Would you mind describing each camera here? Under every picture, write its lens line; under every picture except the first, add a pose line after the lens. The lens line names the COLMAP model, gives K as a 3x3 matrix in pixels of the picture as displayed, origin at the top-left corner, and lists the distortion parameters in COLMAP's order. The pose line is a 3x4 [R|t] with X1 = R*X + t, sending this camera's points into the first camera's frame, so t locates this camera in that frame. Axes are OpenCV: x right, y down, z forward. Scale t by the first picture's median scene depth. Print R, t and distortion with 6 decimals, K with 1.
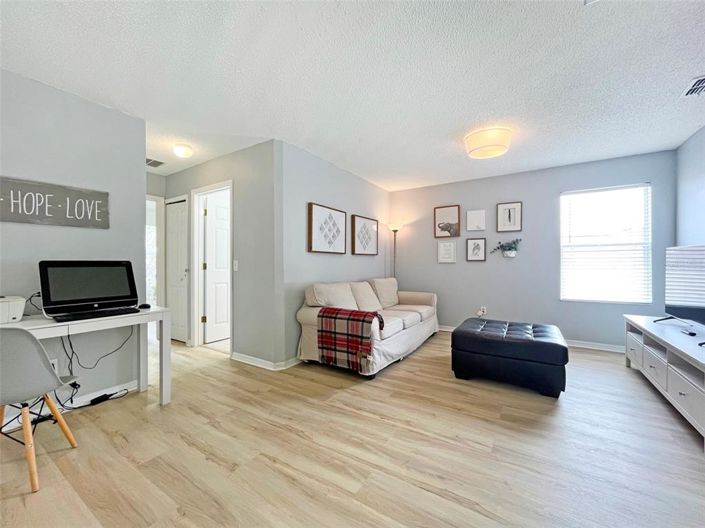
lens RADIAL K [[286.2, 0, 352.6], [0, 286.2, 264.8], [0, 0, 1]] dist [-0.001619, 0.000109]
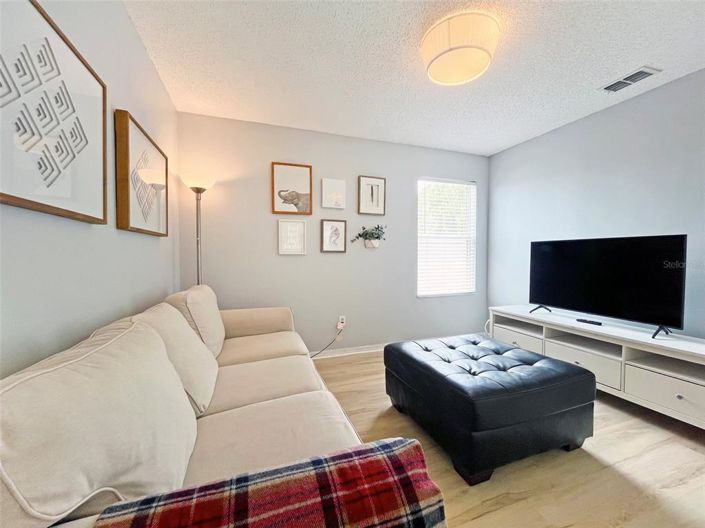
lens RADIAL K [[286.2, 0, 352.7], [0, 286.2, 263.7], [0, 0, 1]] dist [-0.001619, 0.000109]
pose [[0.614059, -0.020044, 0.789006, -0.093258], [0.003006, 0.999730, 0.023058, -0.001654], [-0.789254, -0.011788, 0.613953, 0.544910]]
